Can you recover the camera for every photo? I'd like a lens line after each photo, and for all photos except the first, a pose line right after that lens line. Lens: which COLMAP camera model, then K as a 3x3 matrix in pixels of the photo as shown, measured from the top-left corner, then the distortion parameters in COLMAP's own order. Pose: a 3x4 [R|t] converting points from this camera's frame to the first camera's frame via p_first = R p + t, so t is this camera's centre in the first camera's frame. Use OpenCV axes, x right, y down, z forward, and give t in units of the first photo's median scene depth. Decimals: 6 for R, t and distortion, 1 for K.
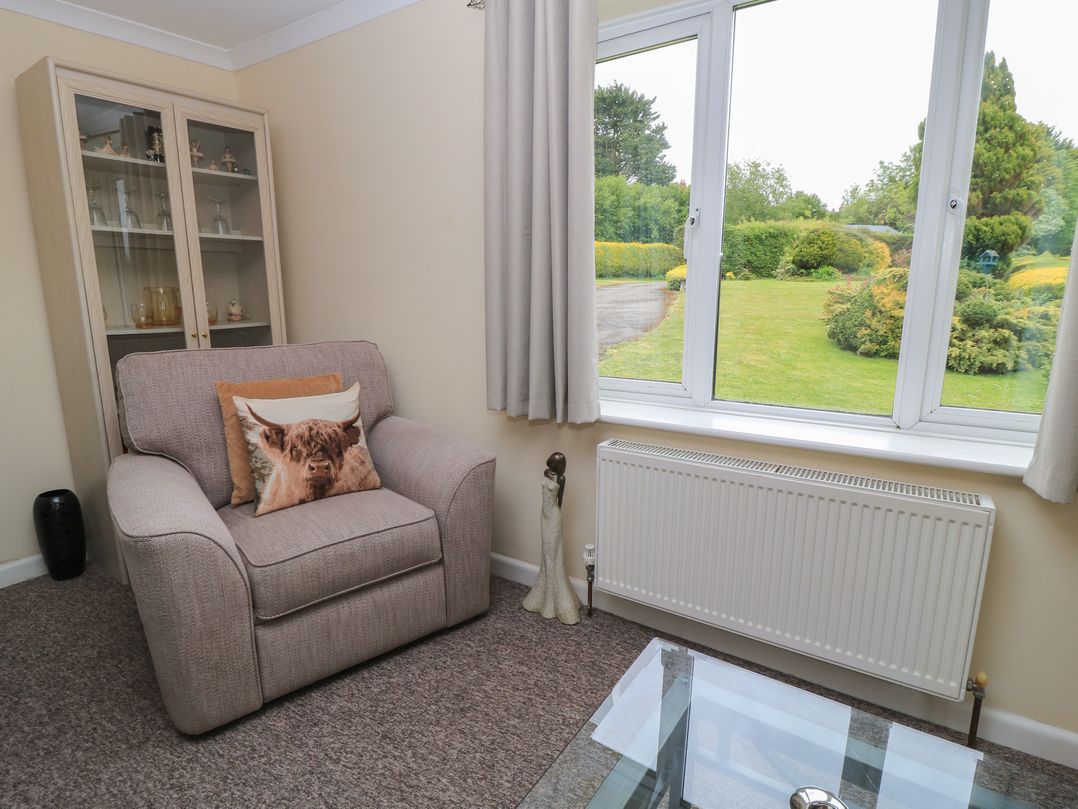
lens RADIAL K [[588.2, 0, 539.0], [0, 588.2, 404.5], [0, 0, 1]] dist [0.000455, -0.014191]
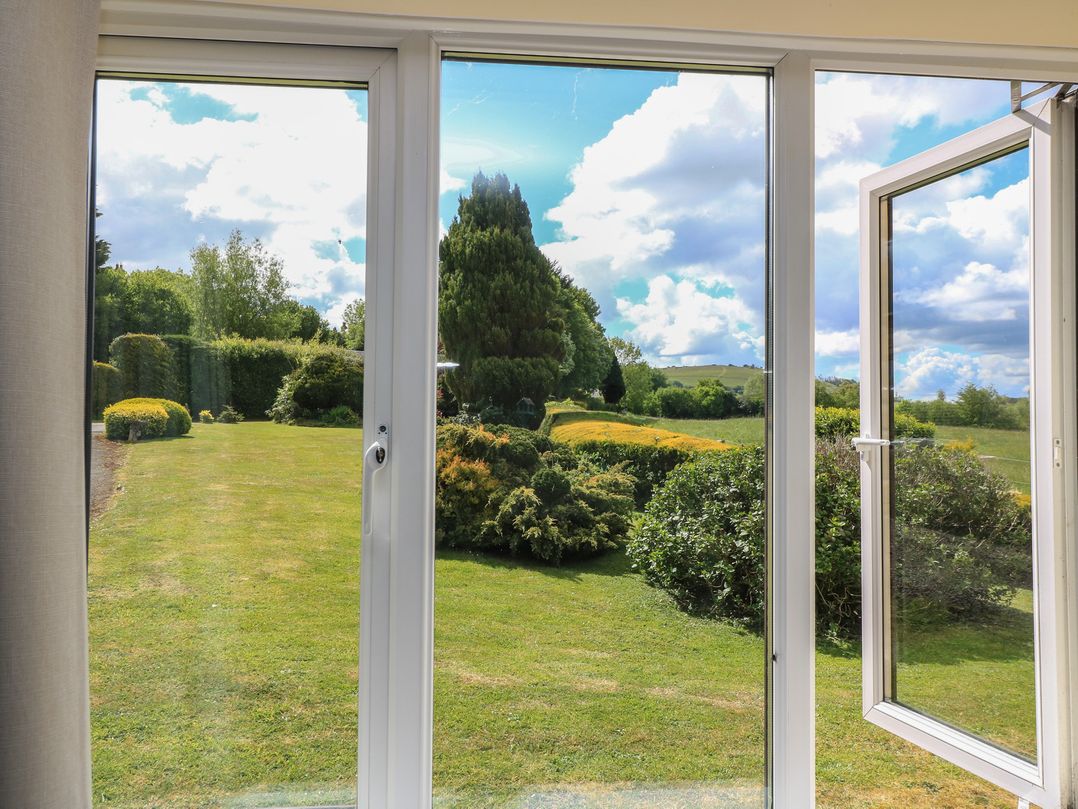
lens RADIAL K [[848.2, 0, 539.0], [0, 848.2, 404.5], [0, 0, 1]] dist [-0.003334, -0.001402]
pose [[0.758137, 0.027629, 0.651510, -0.022984], [0.109129, 0.979636, -0.168534, -0.069500], [-0.642899, 0.198870, 0.739683, 0.131041]]
